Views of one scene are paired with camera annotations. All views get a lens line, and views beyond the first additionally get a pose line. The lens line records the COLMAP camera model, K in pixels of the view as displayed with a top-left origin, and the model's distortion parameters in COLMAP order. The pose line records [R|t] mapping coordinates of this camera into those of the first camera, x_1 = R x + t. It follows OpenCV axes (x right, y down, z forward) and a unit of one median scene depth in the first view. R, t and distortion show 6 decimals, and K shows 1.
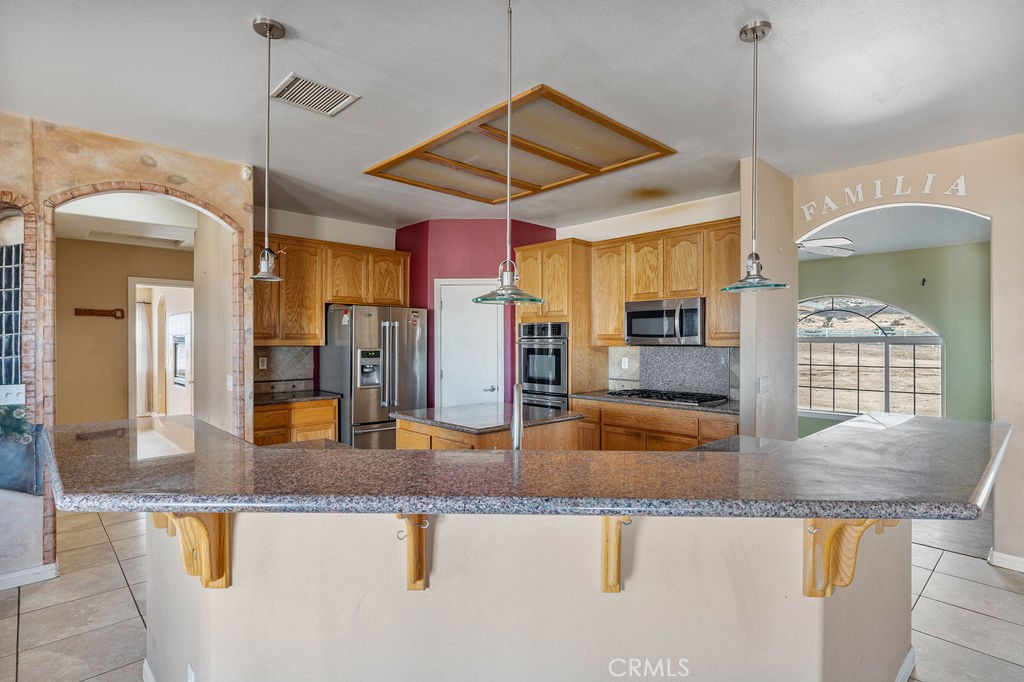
lens RADIAL K [[507.9, 0, 512.0], [0, 507.9, 341.0], [0, 0, 1]] dist [0.001906, 0.000797]
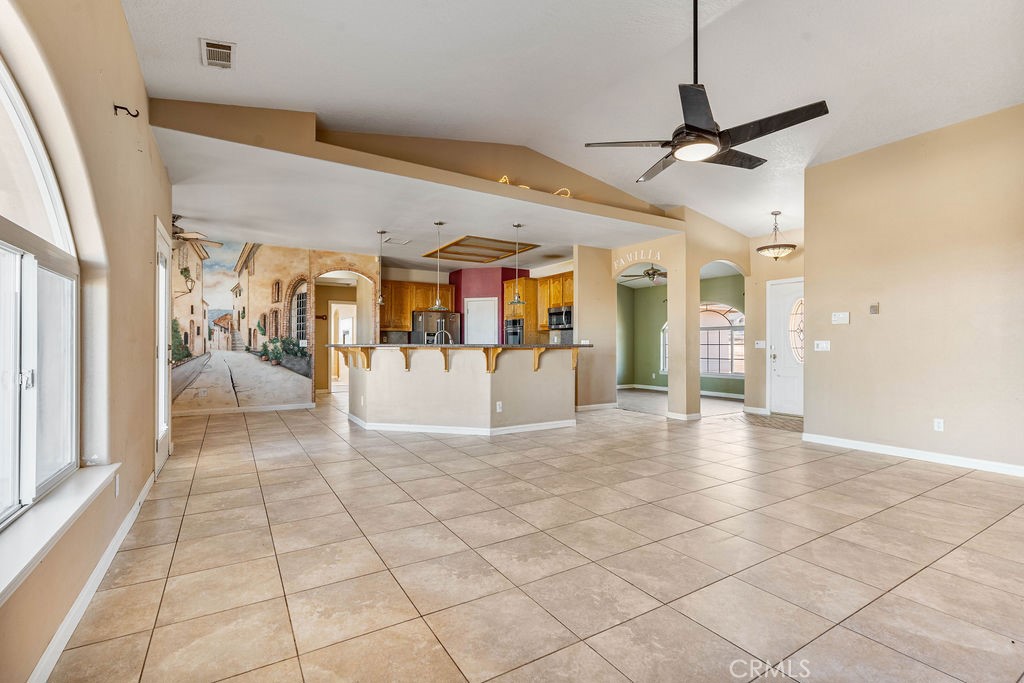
lens RADIAL K [[462.1, 0, 514.1], [0, 462.1, 341.9], [0, 0, 1]] dist [-0.001383, 0.000635]
pose [[0.978455, -0.002884, -0.206441, 0.459588], [0.001026, 0.999958, -0.009104, 0.073635], [0.206458, 0.008696, 0.978417, -0.820488]]
